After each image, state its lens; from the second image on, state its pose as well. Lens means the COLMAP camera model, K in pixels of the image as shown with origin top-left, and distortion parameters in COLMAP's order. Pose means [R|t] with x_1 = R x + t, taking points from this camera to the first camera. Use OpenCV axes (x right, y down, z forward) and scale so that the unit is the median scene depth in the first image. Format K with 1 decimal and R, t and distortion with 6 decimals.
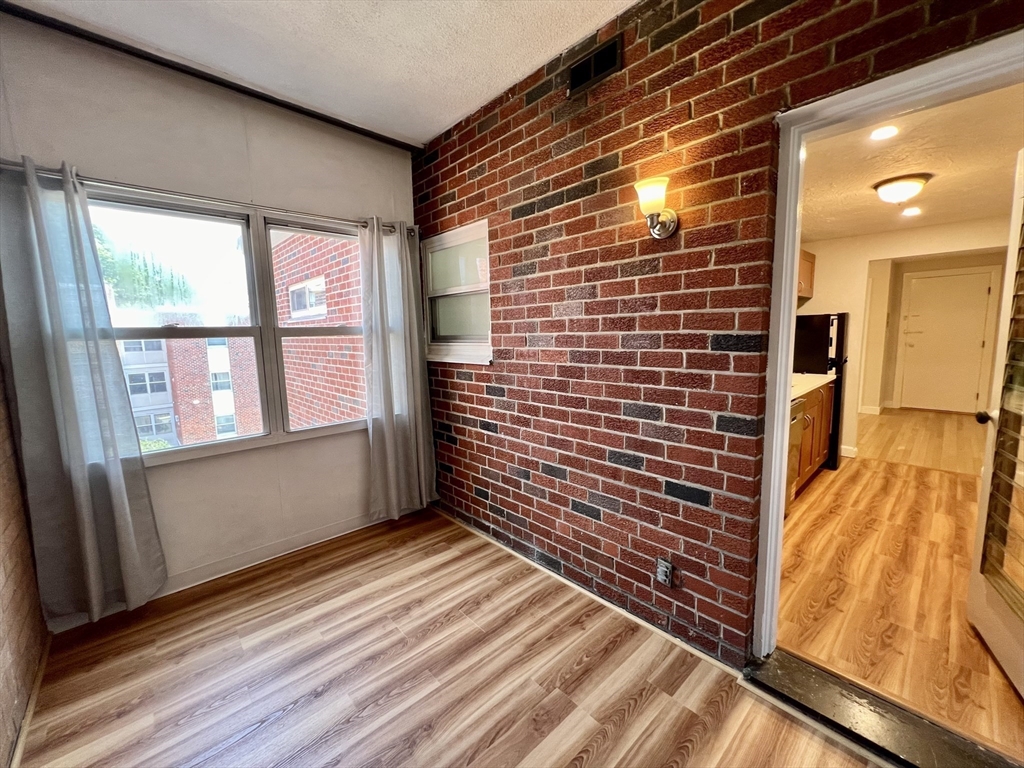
lens RADIAL K [[409.6, 0, 512.0], [0, 409.6, 384.0], [0, 0, 1]] dist [-0.000477, -0.000056]
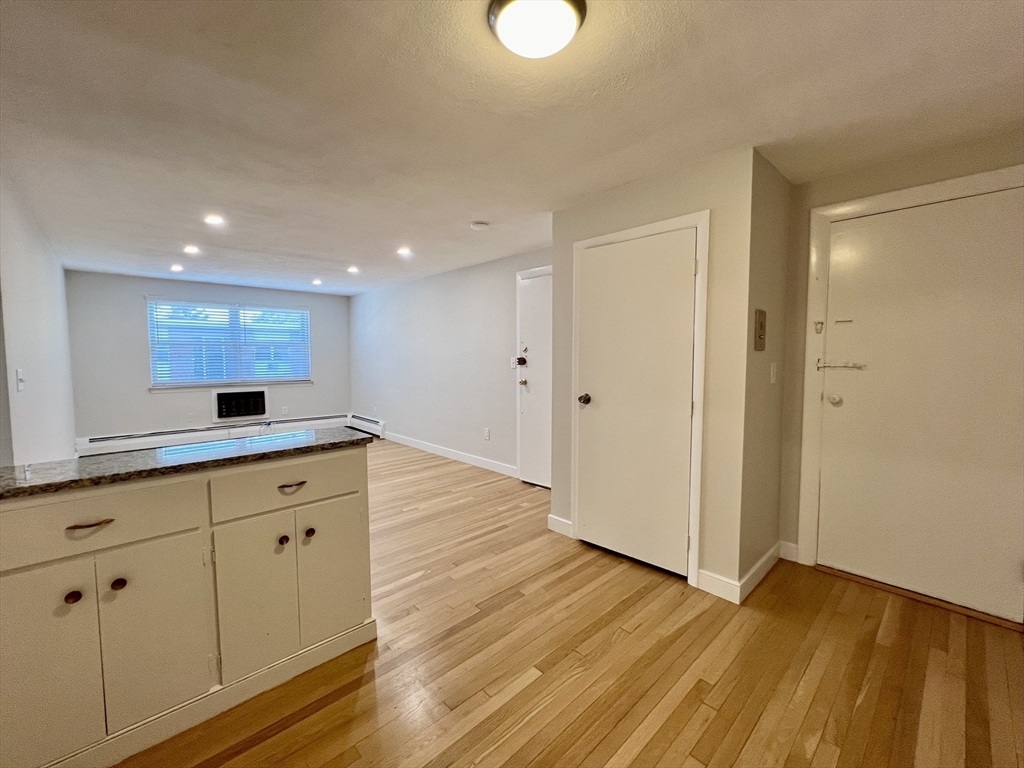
lens RADIAL K [[427.9, 0, 512.0], [0, 427.9, 384.0], [0, 0, 1]] dist [0.001345, 0.000102]
pose [[0.999754, 0.019444, 0.010625, 0.678251], [-0.018861, 0.998444, -0.052484, -0.084126], [-0.011629, 0.052271, 0.998565, 0.616825]]
